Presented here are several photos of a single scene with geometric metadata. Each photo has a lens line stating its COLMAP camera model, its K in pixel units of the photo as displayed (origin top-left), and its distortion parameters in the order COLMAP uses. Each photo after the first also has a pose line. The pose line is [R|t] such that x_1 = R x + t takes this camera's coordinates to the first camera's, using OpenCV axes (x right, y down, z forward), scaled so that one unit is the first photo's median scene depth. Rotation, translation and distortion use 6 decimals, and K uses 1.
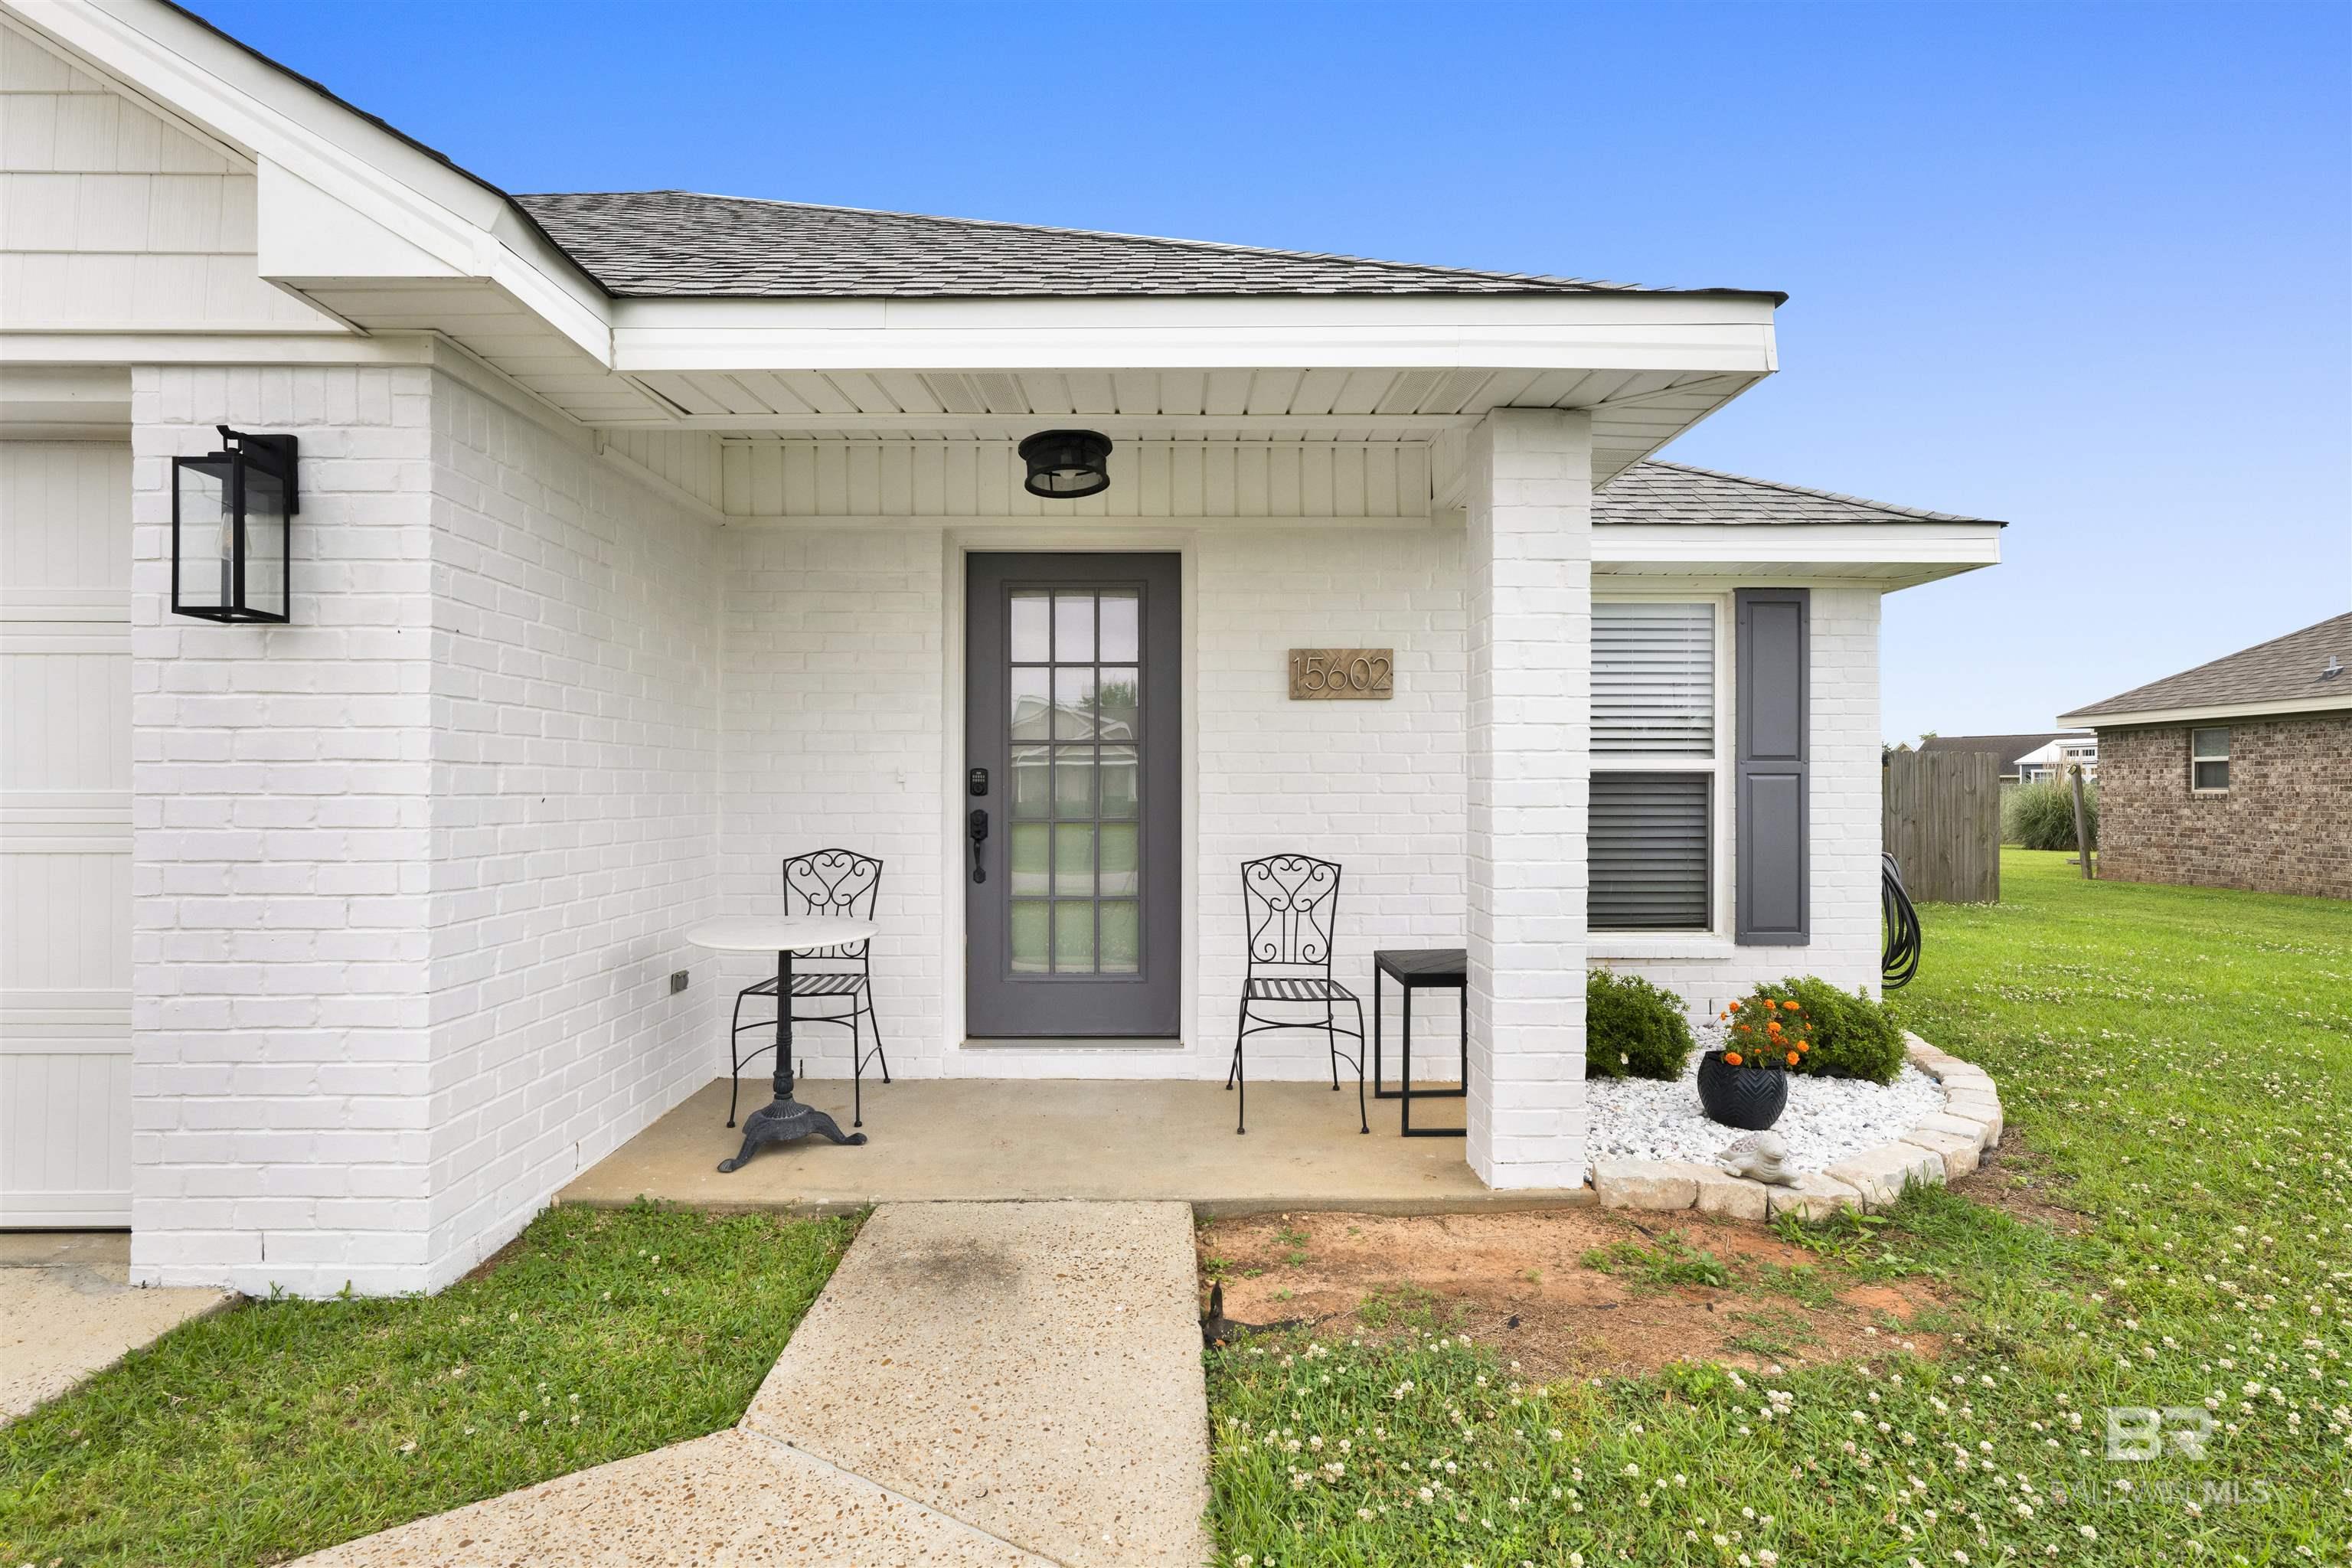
lens RADIAL K [[1103.5, 0, 1188.8], [0, 1103.5, 789.6], [0, 0, 1]] dist [-0.001573, -0.000260]
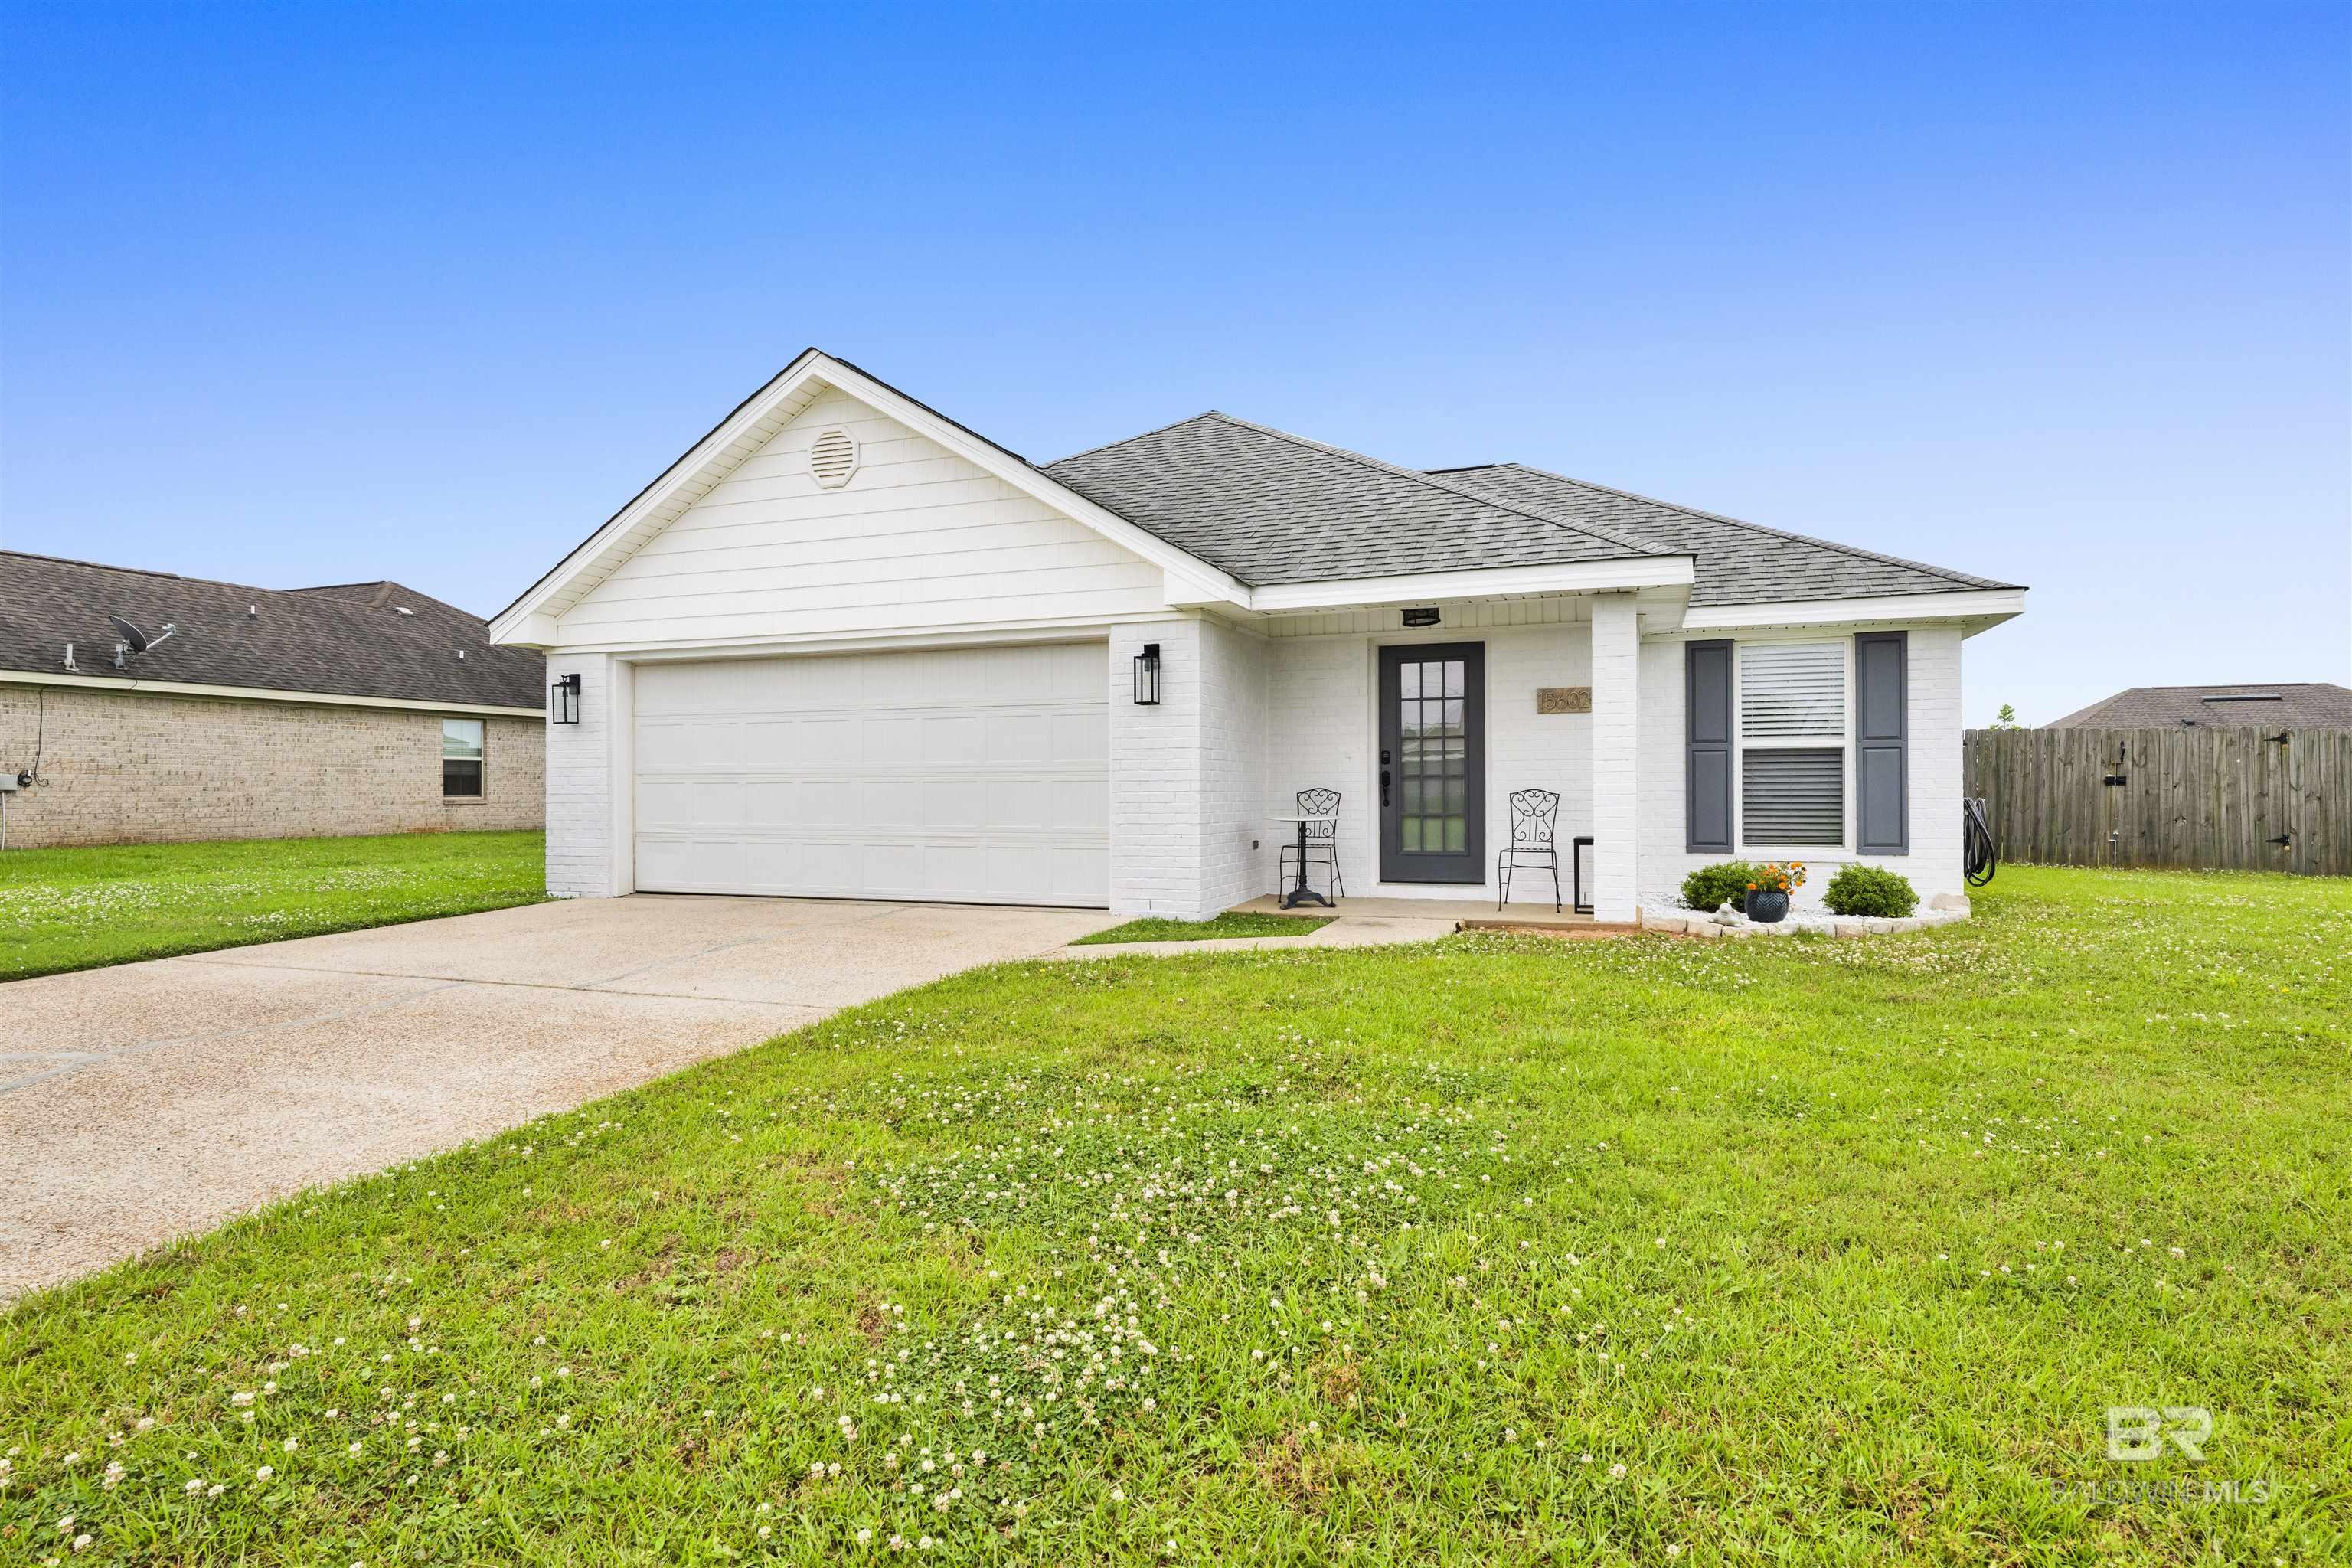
lens RADIAL K [[1235.3, 0, 1176.0], [0, 1235.3, 784.0], [0, 0, 1]] dist [-0.002385, 0.000071]
pose [[0.925880, -0.006595, -0.377760, 0.317465], [0.003990, 0.999963, -0.007678, 0.058953], [0.377797, 0.005601, 0.925872, -1.283072]]
